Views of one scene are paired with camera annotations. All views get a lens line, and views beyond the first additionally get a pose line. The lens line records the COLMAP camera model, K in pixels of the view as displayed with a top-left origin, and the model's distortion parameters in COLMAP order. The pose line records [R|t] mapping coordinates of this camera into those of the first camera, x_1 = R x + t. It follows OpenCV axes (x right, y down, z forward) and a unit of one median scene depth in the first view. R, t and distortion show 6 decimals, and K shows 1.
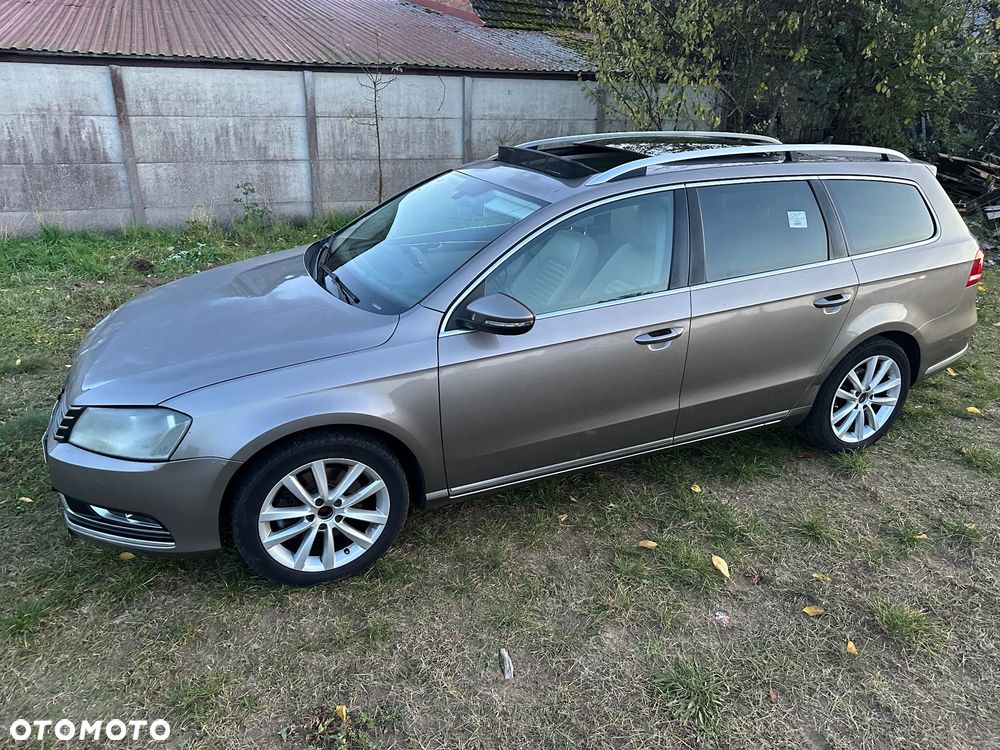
lens RADIAL K [[701.7, 0, 500.1], [0, 701.7, 377.1], [0, 0, 1]] dist [0.023003, -0.024785]
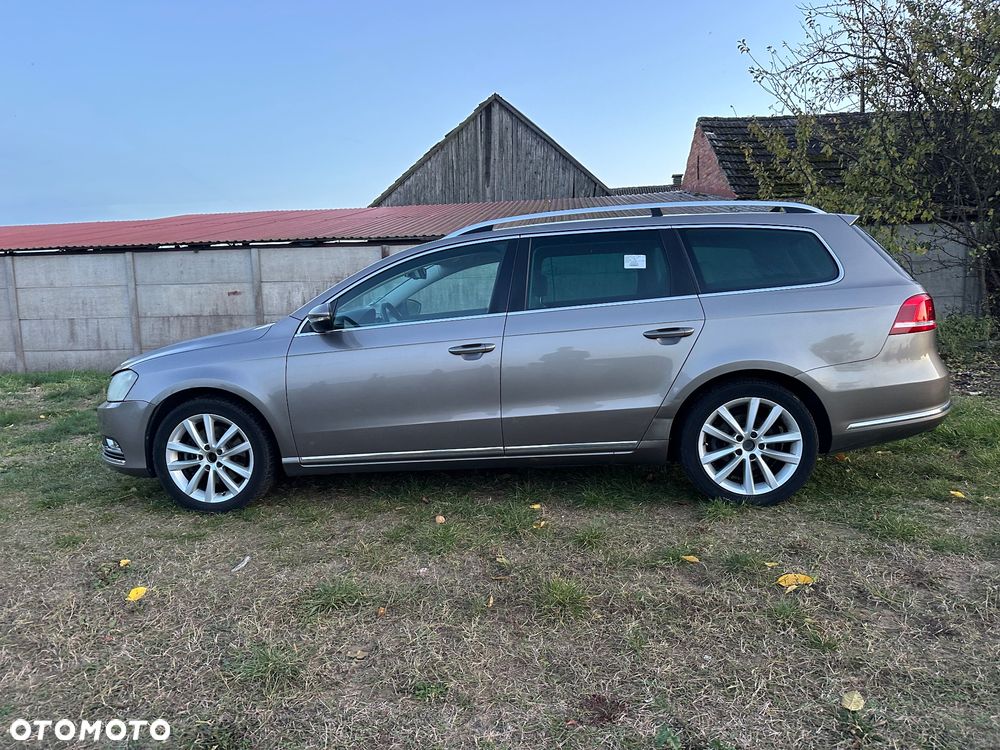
lens RADIAL K [[701.7, 0, 494.5], [0, 701.7, 382.3], [0, 0, 1]] dist [0.023003, -0.024785]
pose [[0.872254, 0.012649, -0.488889, 0.676905], [-0.139932, 0.964326, -0.224711, 0.205947], [0.468606, 0.264416, 0.842907, 0.022861]]
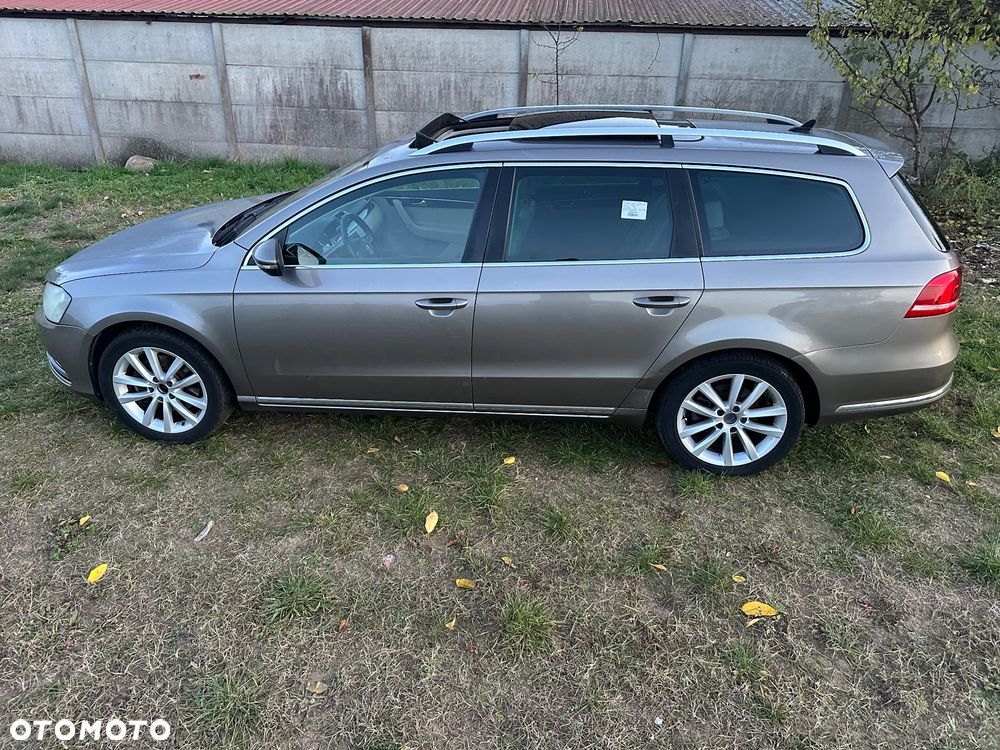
lens RADIAL K [[701.7, 0, 497.1], [0, 701.7, 369.2], [0, 0, 1]] dist [0.023003, -0.024785]
pose [[0.873331, 0.207536, -0.440705, 0.628330], [-0.183909, 0.978223, 0.096217, -0.062864], [0.451076, -0.002980, 0.892480, 0.066479]]
